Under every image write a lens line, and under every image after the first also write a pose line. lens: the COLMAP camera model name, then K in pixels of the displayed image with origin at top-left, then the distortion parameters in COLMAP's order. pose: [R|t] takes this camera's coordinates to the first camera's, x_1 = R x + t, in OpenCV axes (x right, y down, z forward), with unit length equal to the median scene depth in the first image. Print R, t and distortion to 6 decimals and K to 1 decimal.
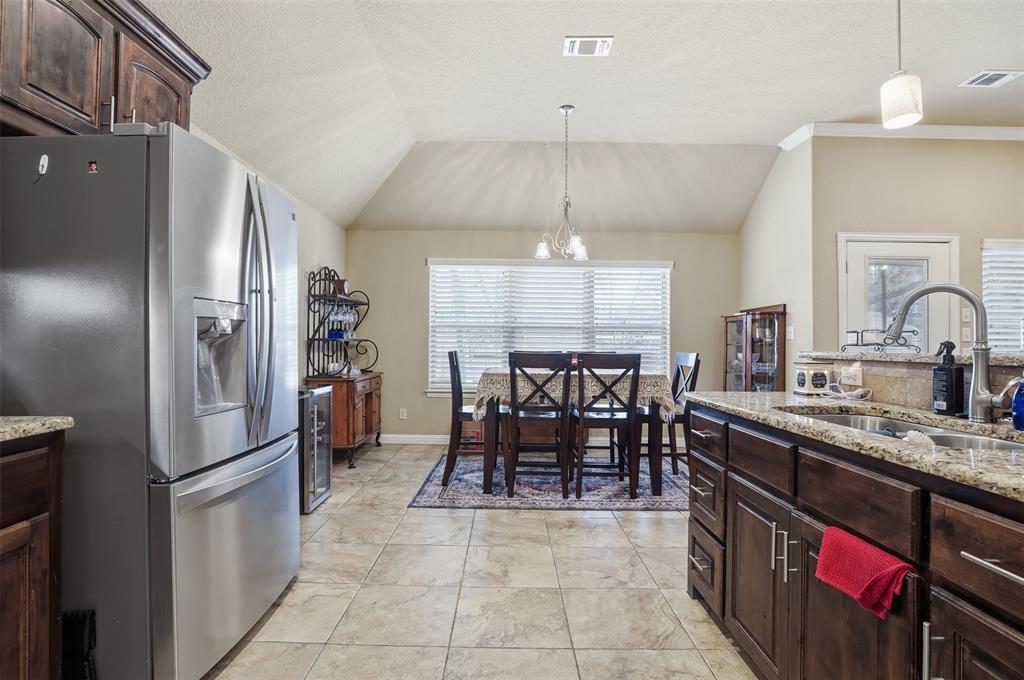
lens RADIAL K [[487.8, 0, 502.8], [0, 487.8, 332.7], [0, 0, 1]] dist [-0.061109, 0.029335]
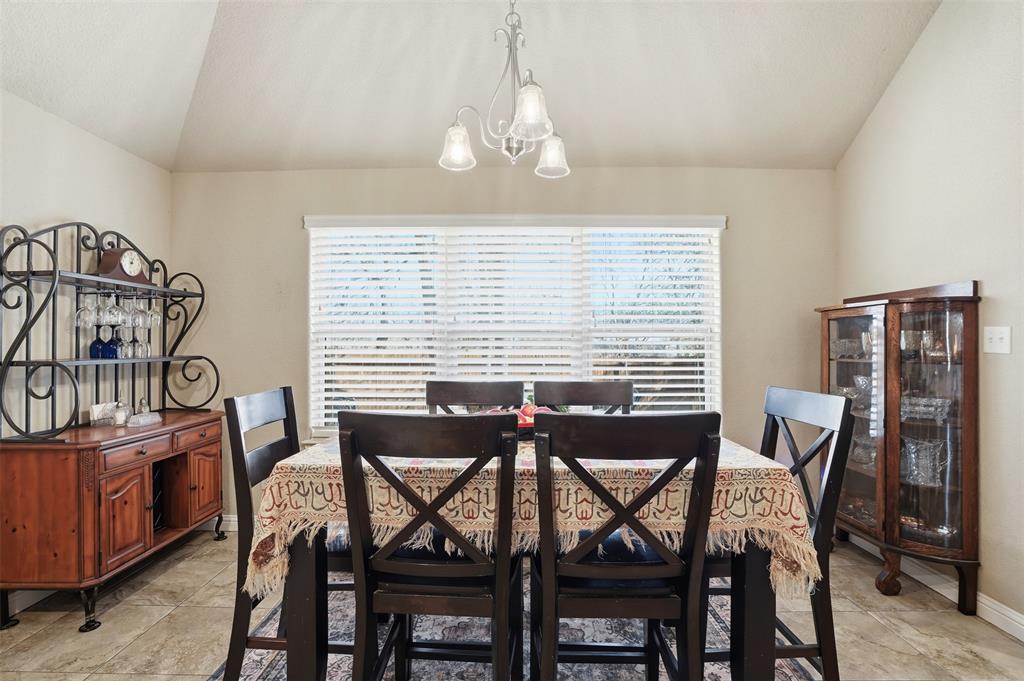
lens RADIAL K [[487.8, 0, 502.8], [0, 487.8, 333.2], [0, 0, 1]] dist [-0.061109, 0.029335]
pose [[0.999945, -0.010421, 0.000690, 0.103393], [0.010422, 0.999945, -0.001395, -0.010735], [-0.000675, 0.001402, 0.999999, 0.517862]]
